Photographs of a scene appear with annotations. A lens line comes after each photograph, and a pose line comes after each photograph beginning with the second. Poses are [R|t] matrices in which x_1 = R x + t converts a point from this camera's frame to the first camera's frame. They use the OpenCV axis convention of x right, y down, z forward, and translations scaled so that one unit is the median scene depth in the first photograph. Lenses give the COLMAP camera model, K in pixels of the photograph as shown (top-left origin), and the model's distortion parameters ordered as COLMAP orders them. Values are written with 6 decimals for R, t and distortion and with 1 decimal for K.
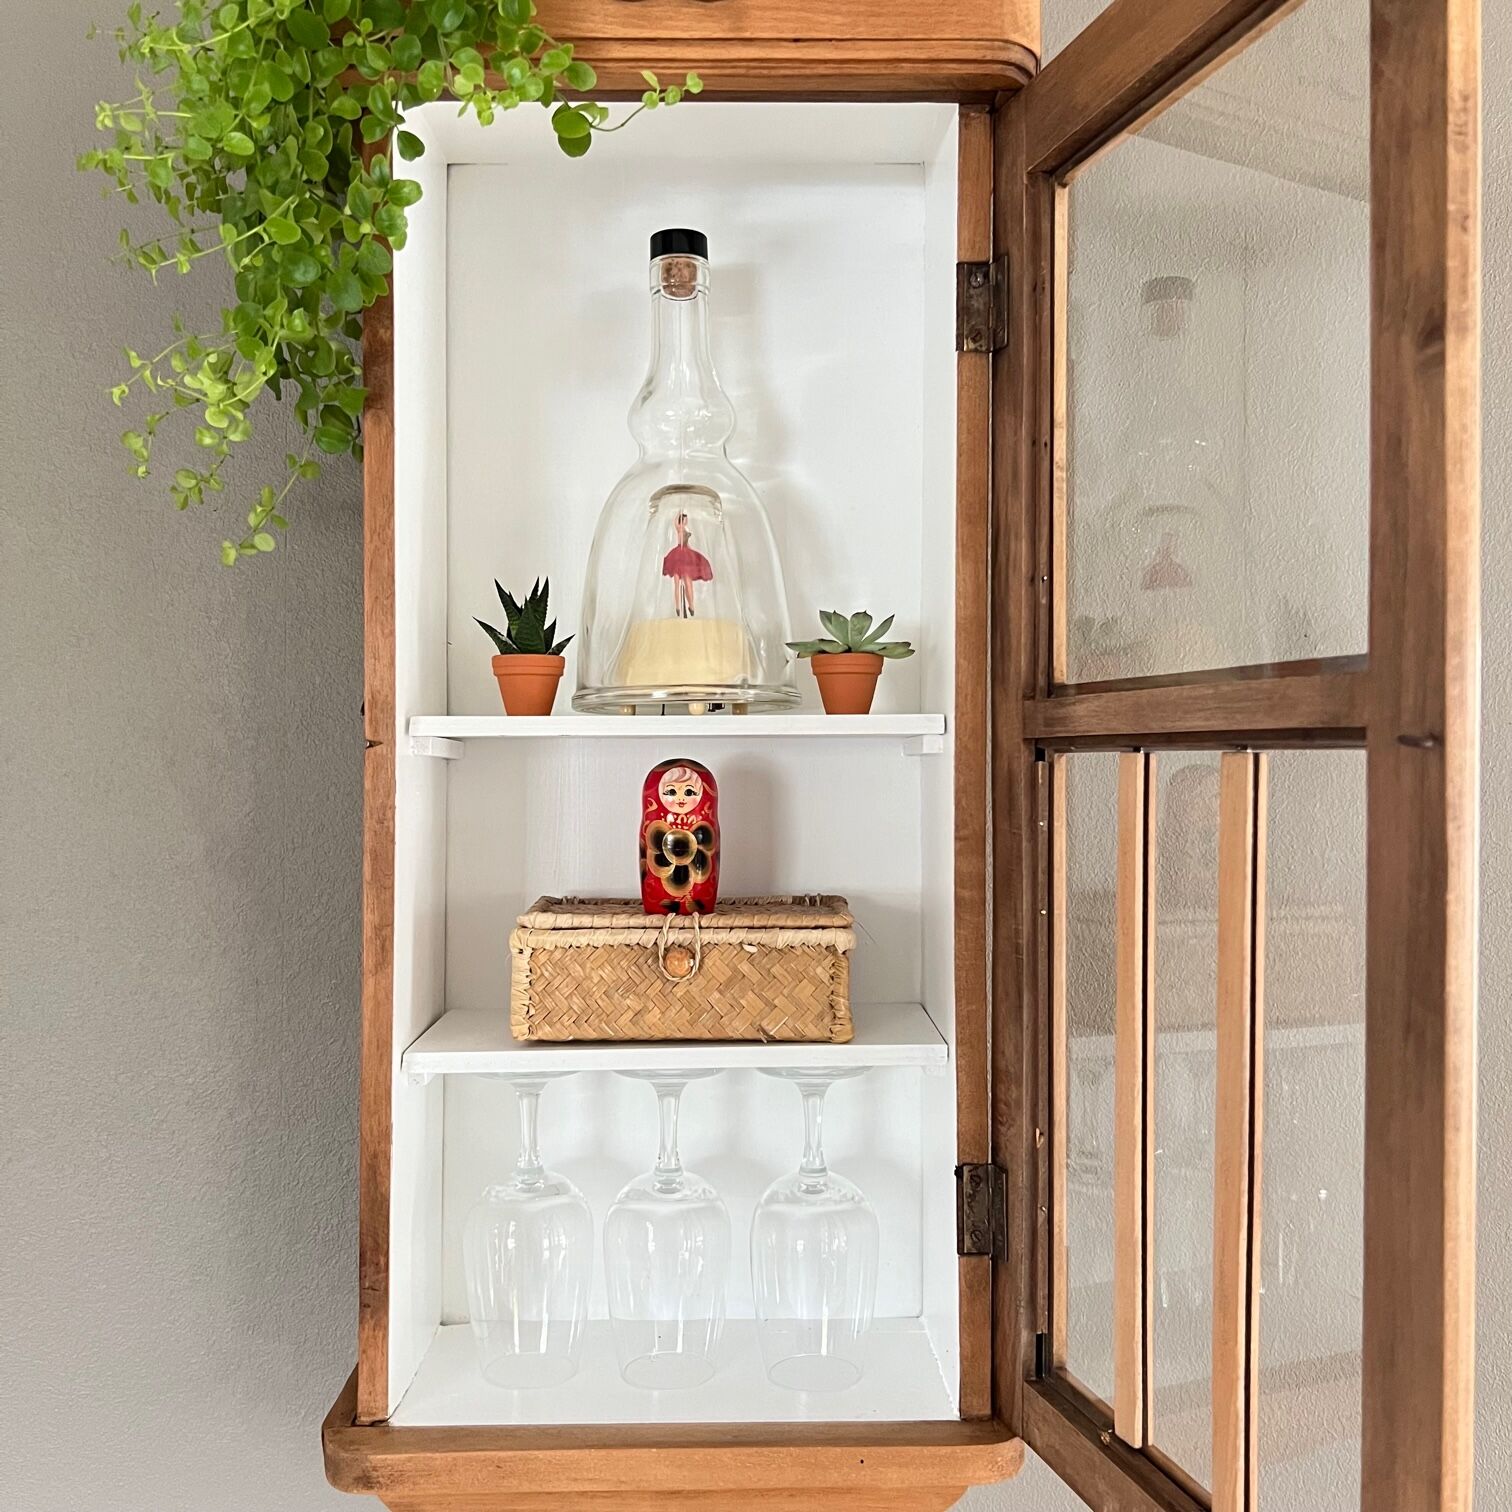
lens RADIAL K [[1544.7, 0, 759.6], [0, 1544.7, 761.6], [0, 0, 1]] dist [0.013437, -0.011238]
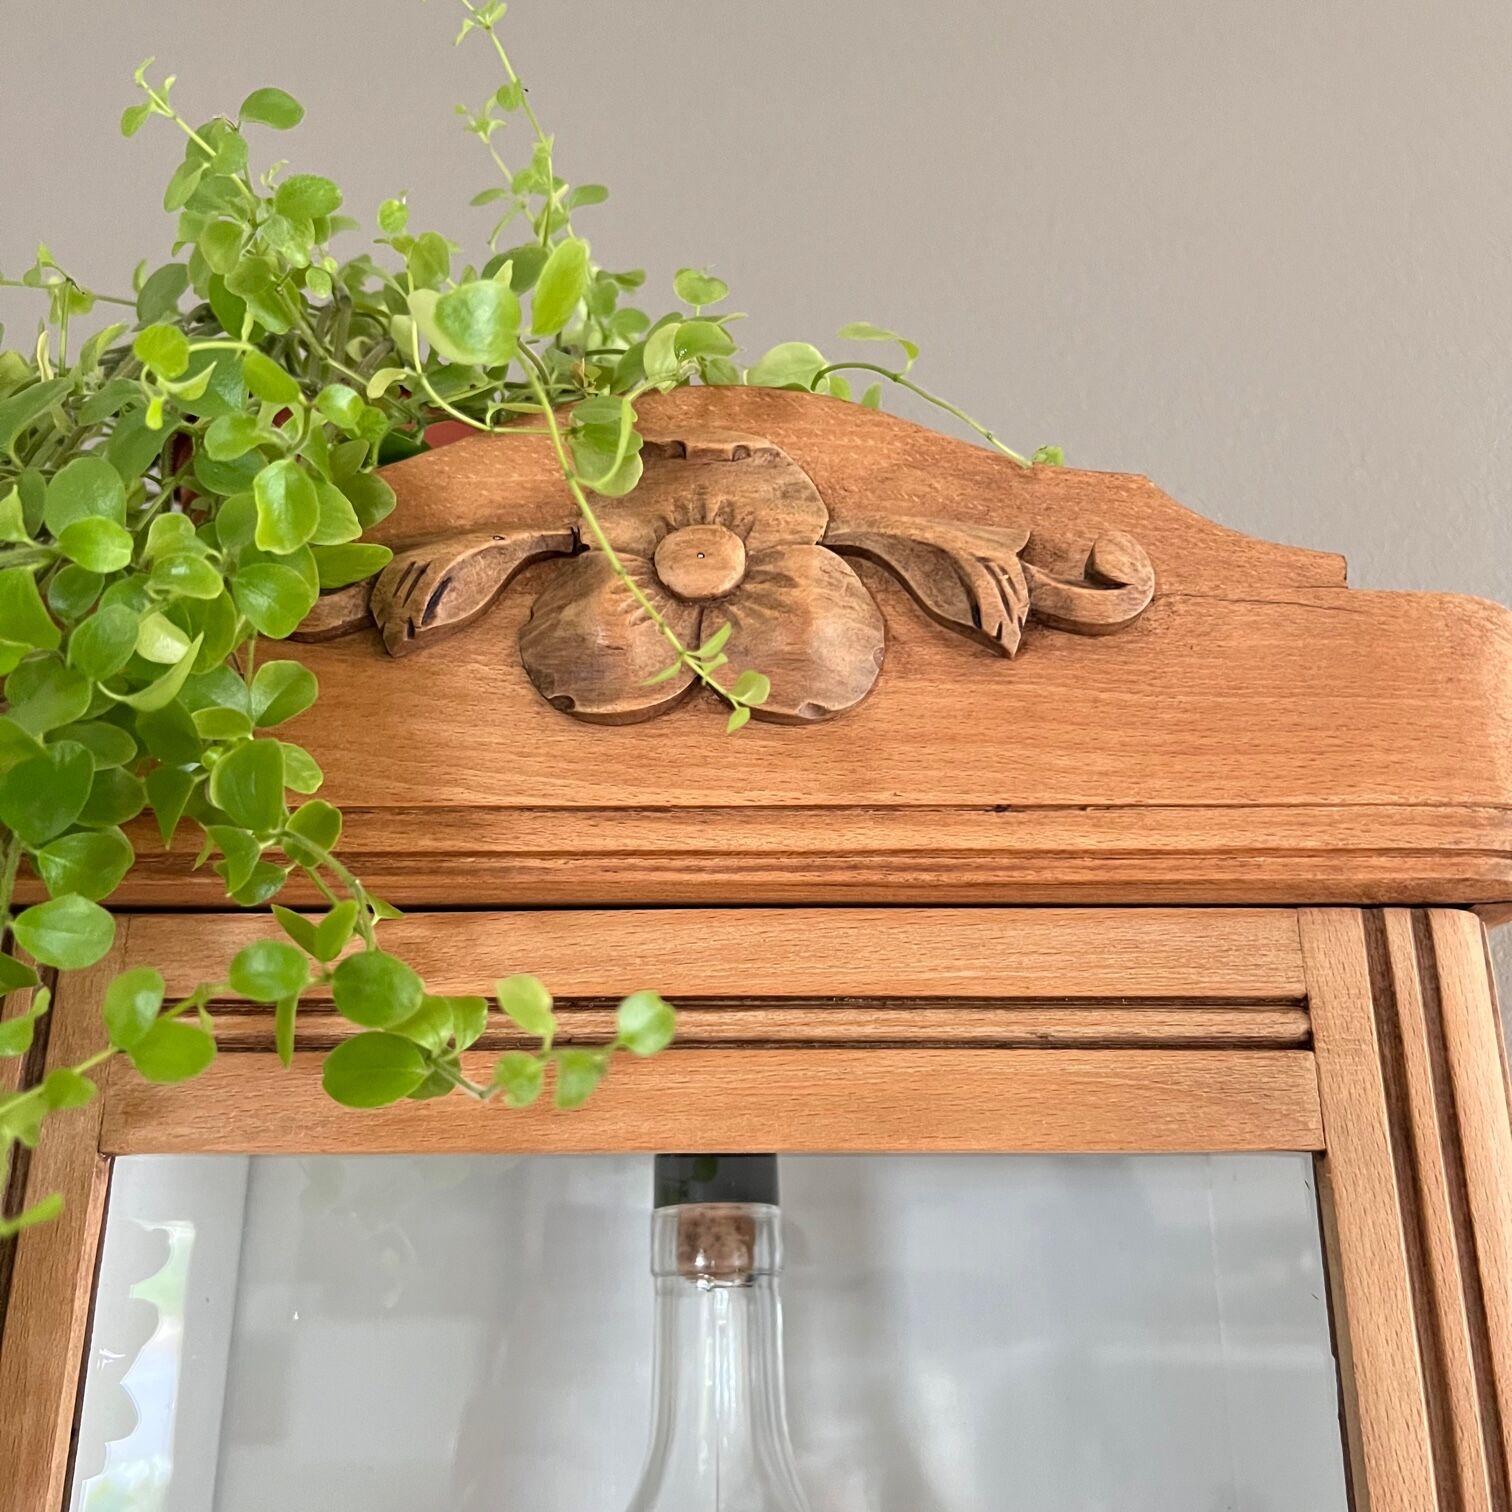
lens RADIAL K [[1544.7, 0, 759.6], [0, 1544.7, 761.6], [0, 0, 1]] dist [0.013437, -0.011238]
pose [[0.999823, -0.009259, -0.016394, -0.034075], [0.003191, 0.941453, -0.337129, -0.327574], [0.018556, 0.337017, 0.941316, 0.583334]]
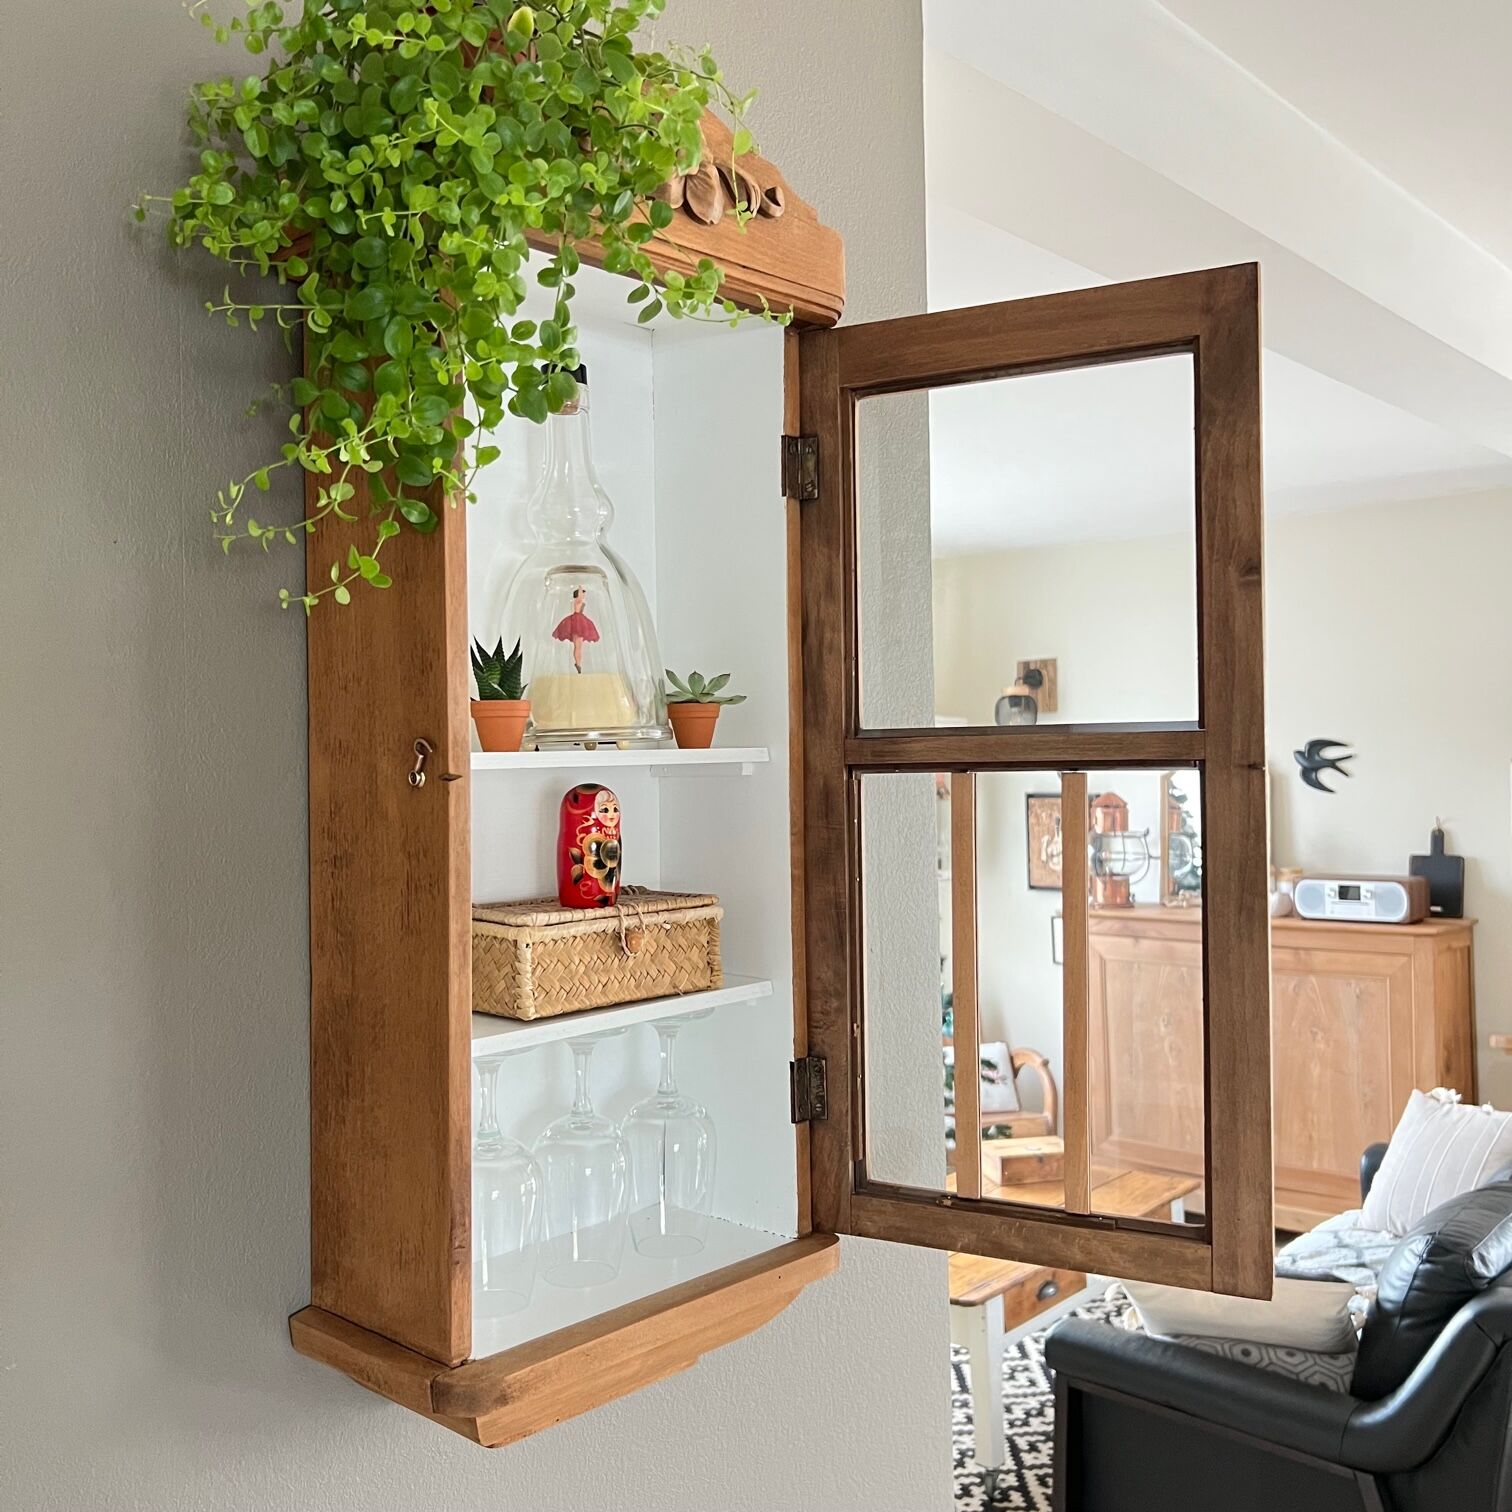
lens RADIAL K [[1495.8, 0, 756.0], [0, 1495.8, 756.0], [0, 0, 1]] dist [0.006276, 0.003074]
pose [[0.693190, -0.010823, 0.720674, -0.913029], [0.017029, 0.999854, -0.001363, -0.022478], [-0.720554, 0.013217, 0.693273, 0.057685]]
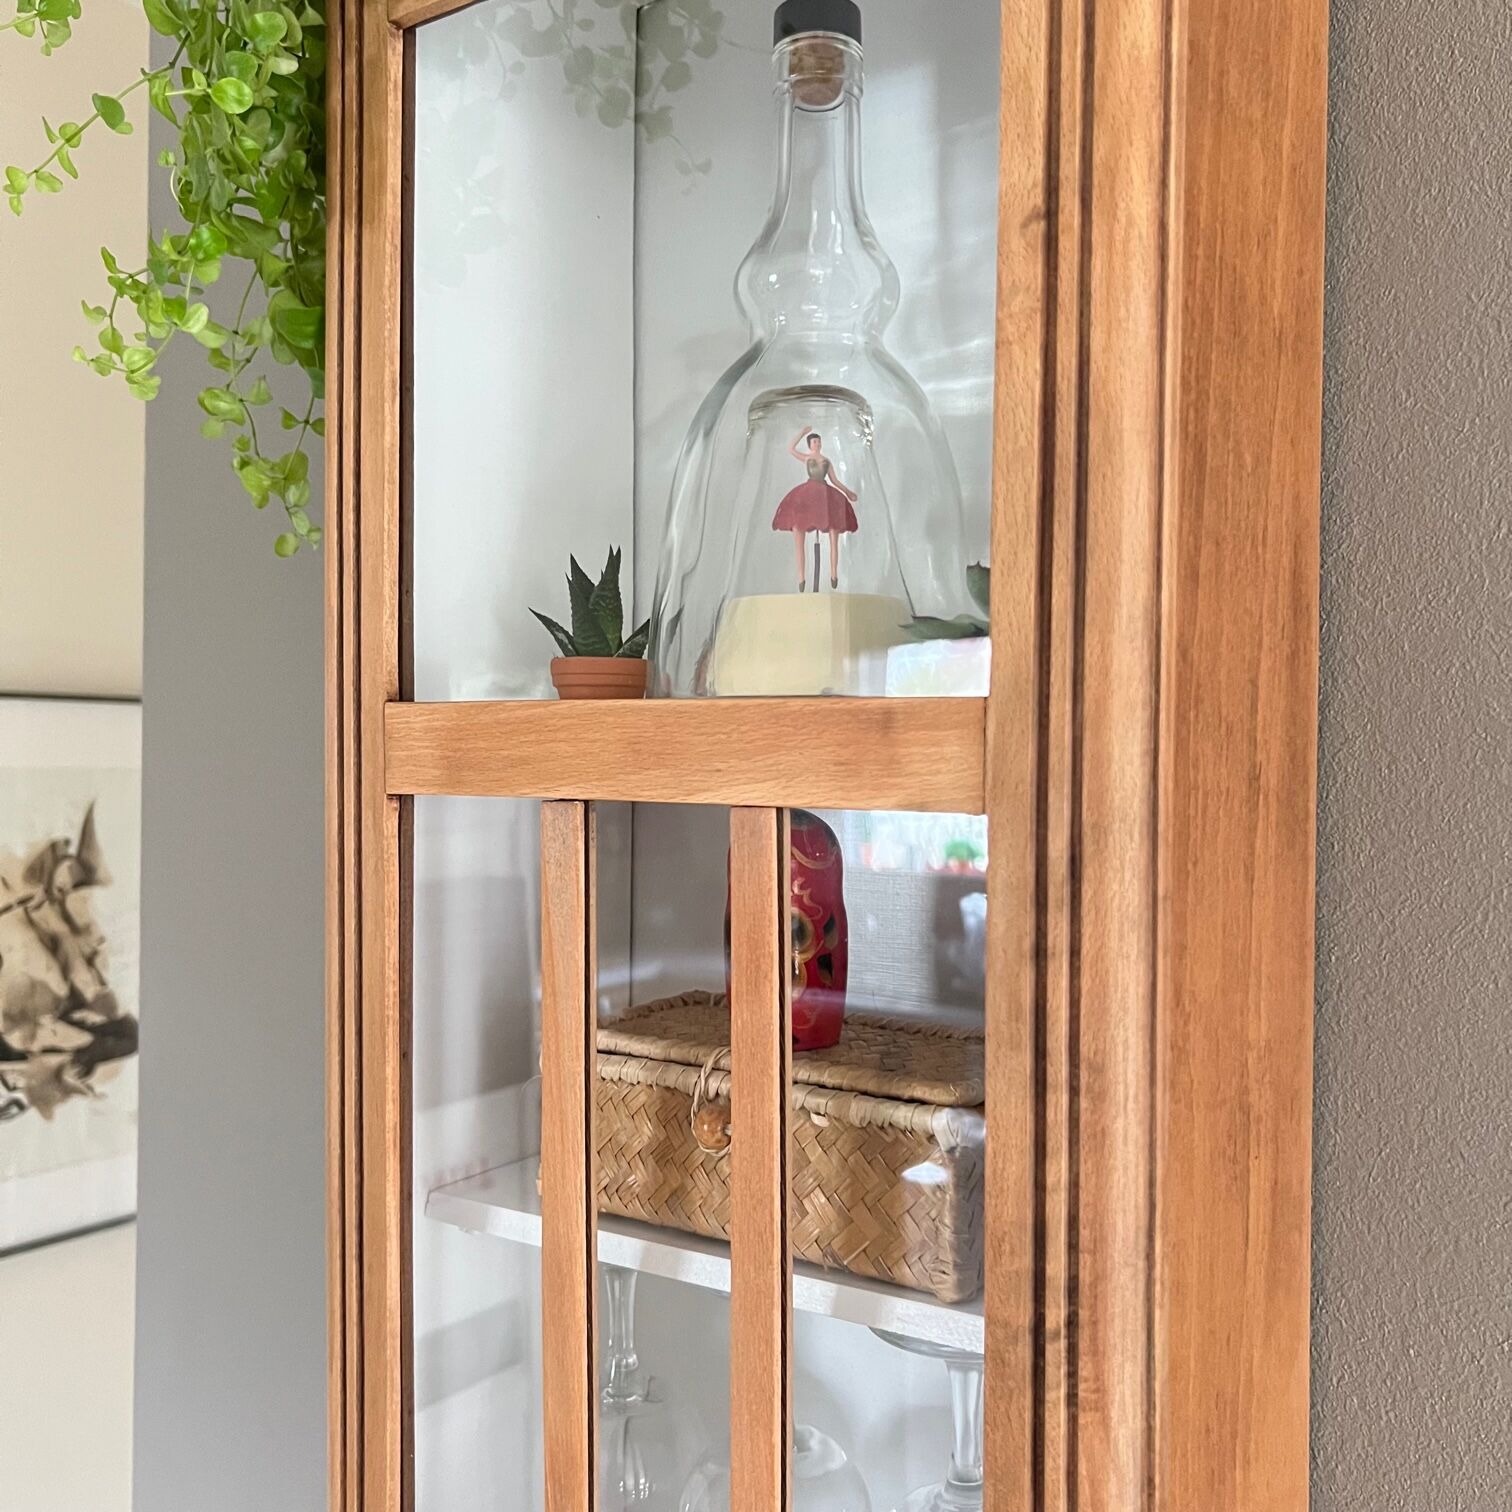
lens RADIAL K [[1577.5, 0, 789.2], [0, 1577.5, 757.3], [0, 0, 1]] dist [-0.028907, -0.017229]
pose [[0.806386, 0.011067, -0.591286, 0.374162], [-0.005021, 0.999917, 0.011869, -0.034074], [0.591368, -0.006602, 0.806375, 0.503607]]
